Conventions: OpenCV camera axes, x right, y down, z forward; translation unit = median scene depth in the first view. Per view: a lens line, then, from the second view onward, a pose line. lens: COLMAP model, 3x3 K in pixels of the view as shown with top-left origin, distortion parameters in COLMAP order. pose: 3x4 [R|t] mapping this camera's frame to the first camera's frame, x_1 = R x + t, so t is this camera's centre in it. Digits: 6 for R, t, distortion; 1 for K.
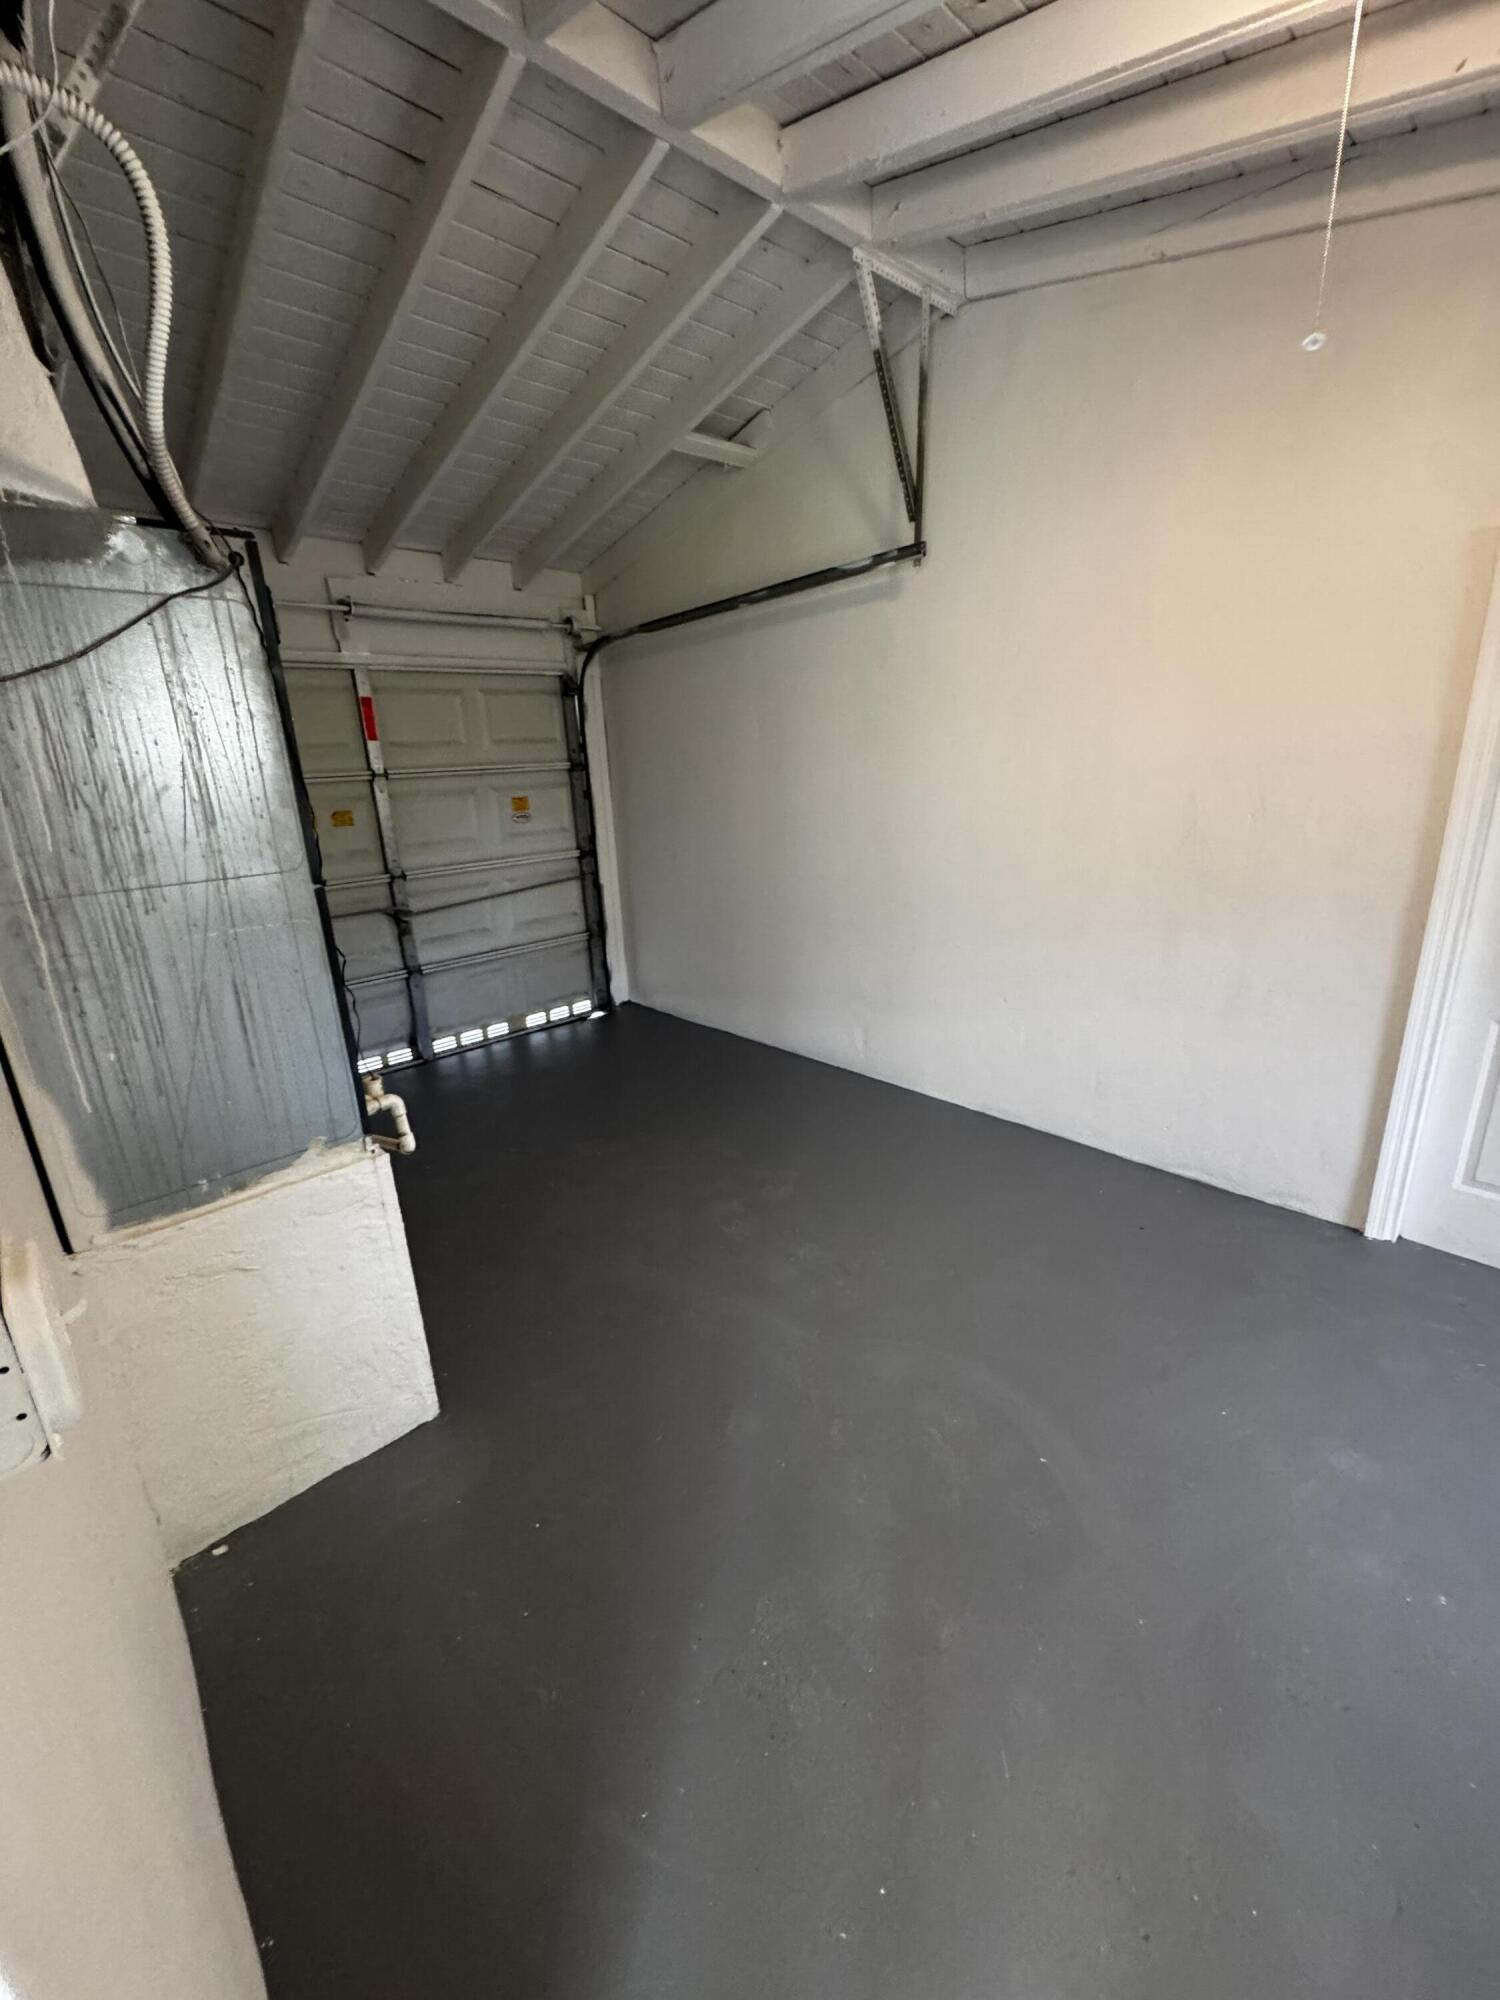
lens RADIAL K [[803.8, 0, 746.6], [0, 803.8, 995.4], [0, 0, 1]] dist [-0.002482, -0.000102]
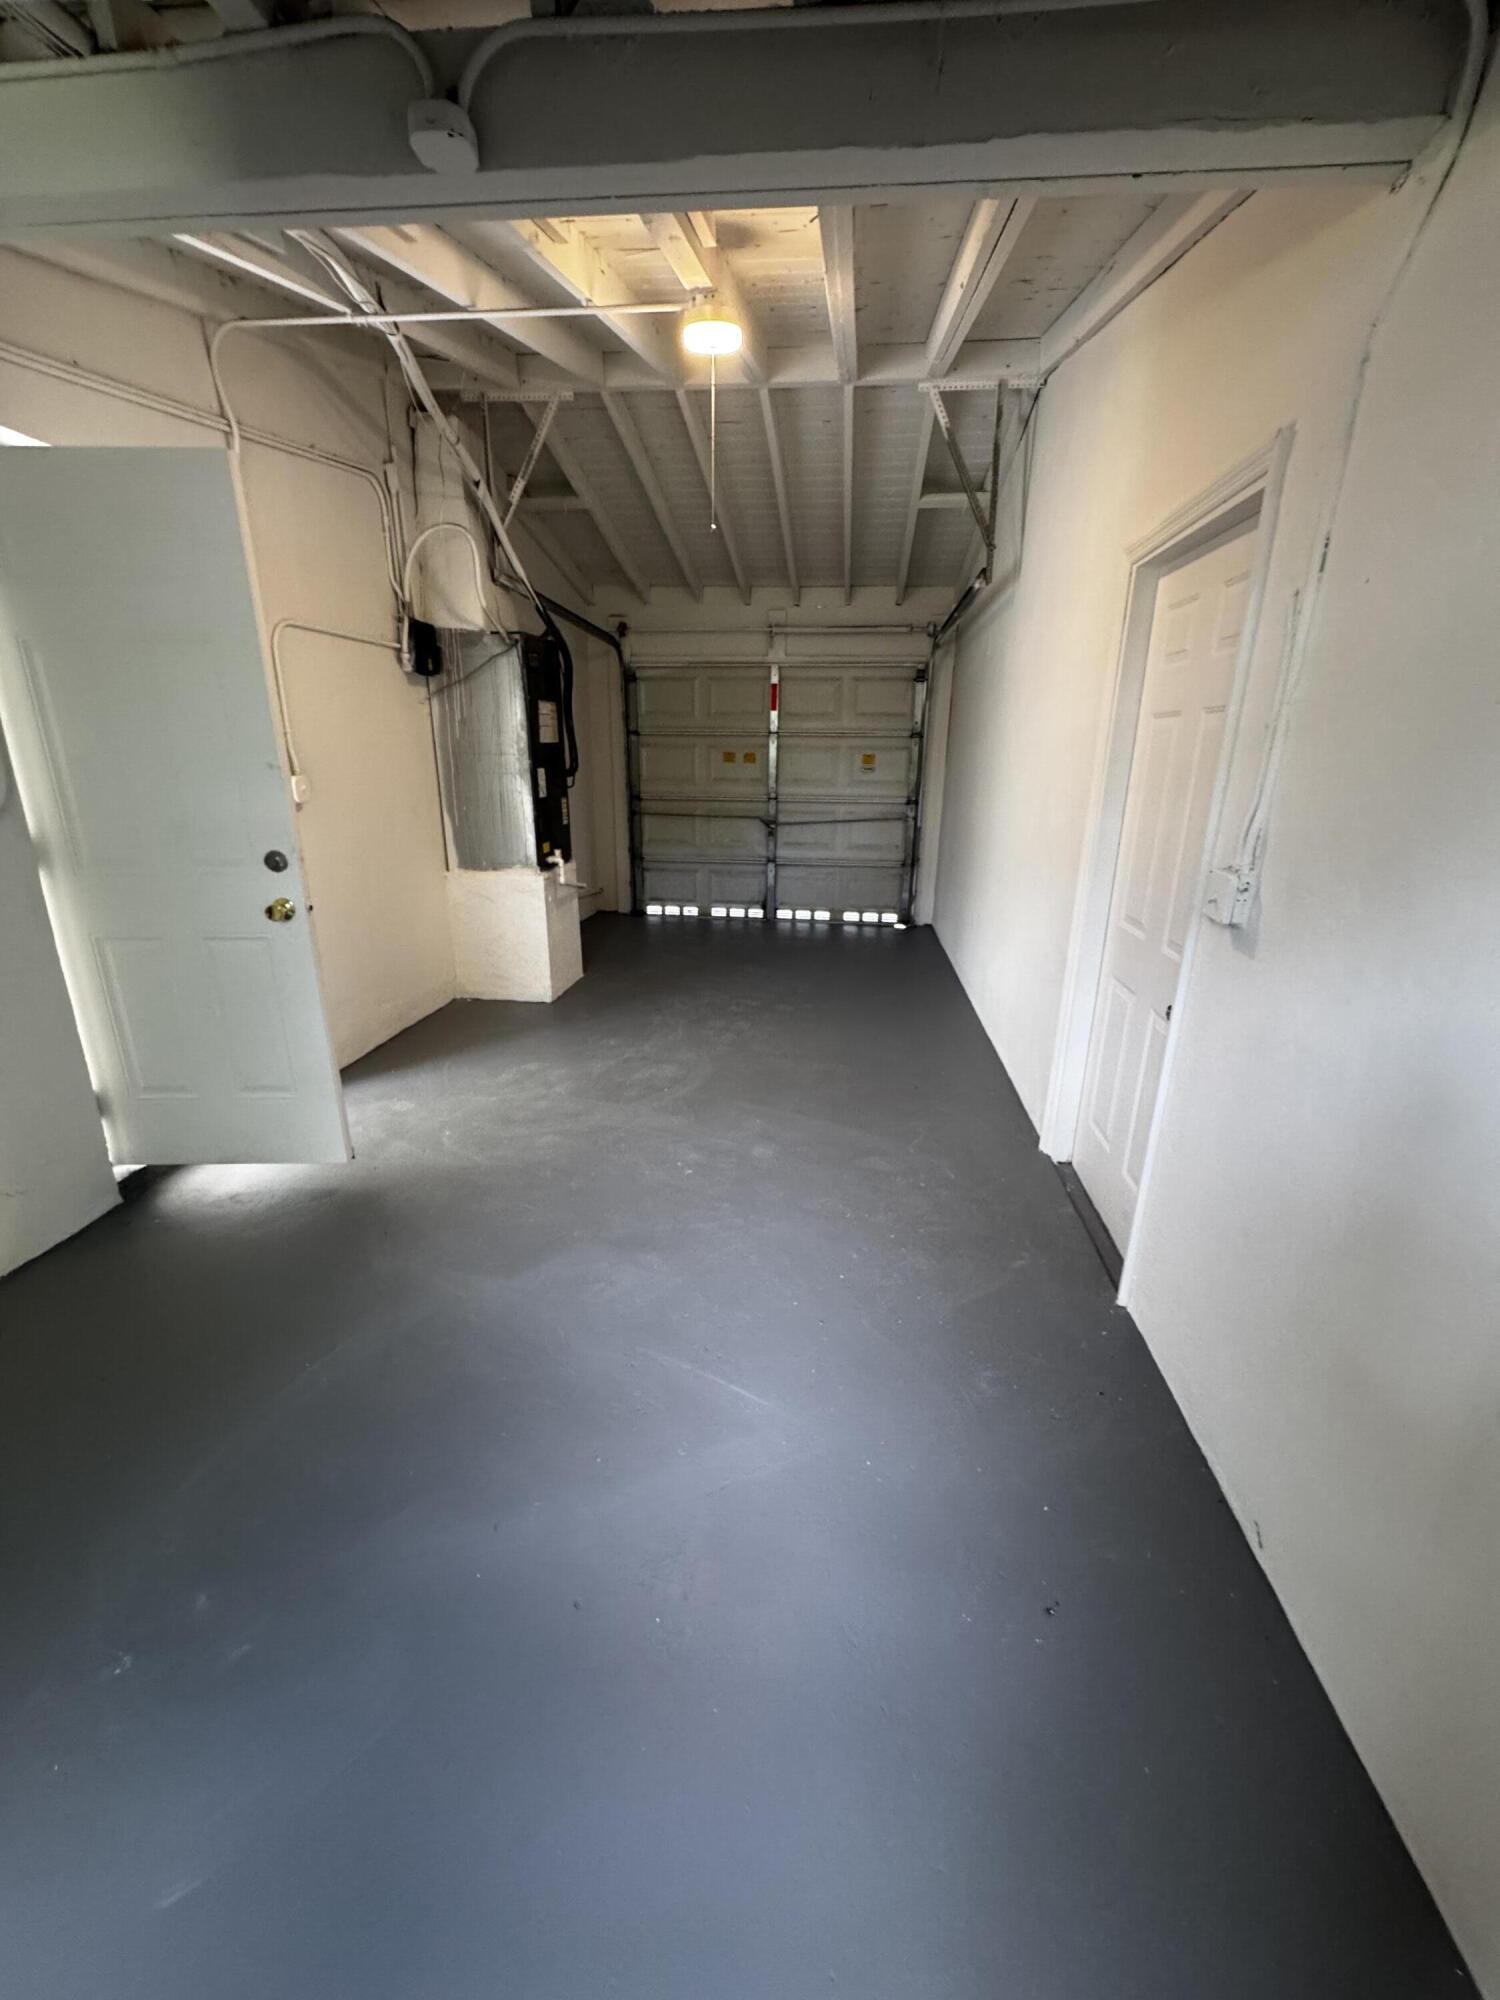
lens RADIAL K [[803.8, 0, 750.5], [0, 803.8, 1000.5], [0, 0, 1]] dist [-0.002482, -0.000102]
pose [[0.649673, 0.279778, -0.706859, 0.711901], [-0.257164, 0.955880, 0.141983, 0.017863], [0.715396, 0.089536, 0.692959, -0.084298]]
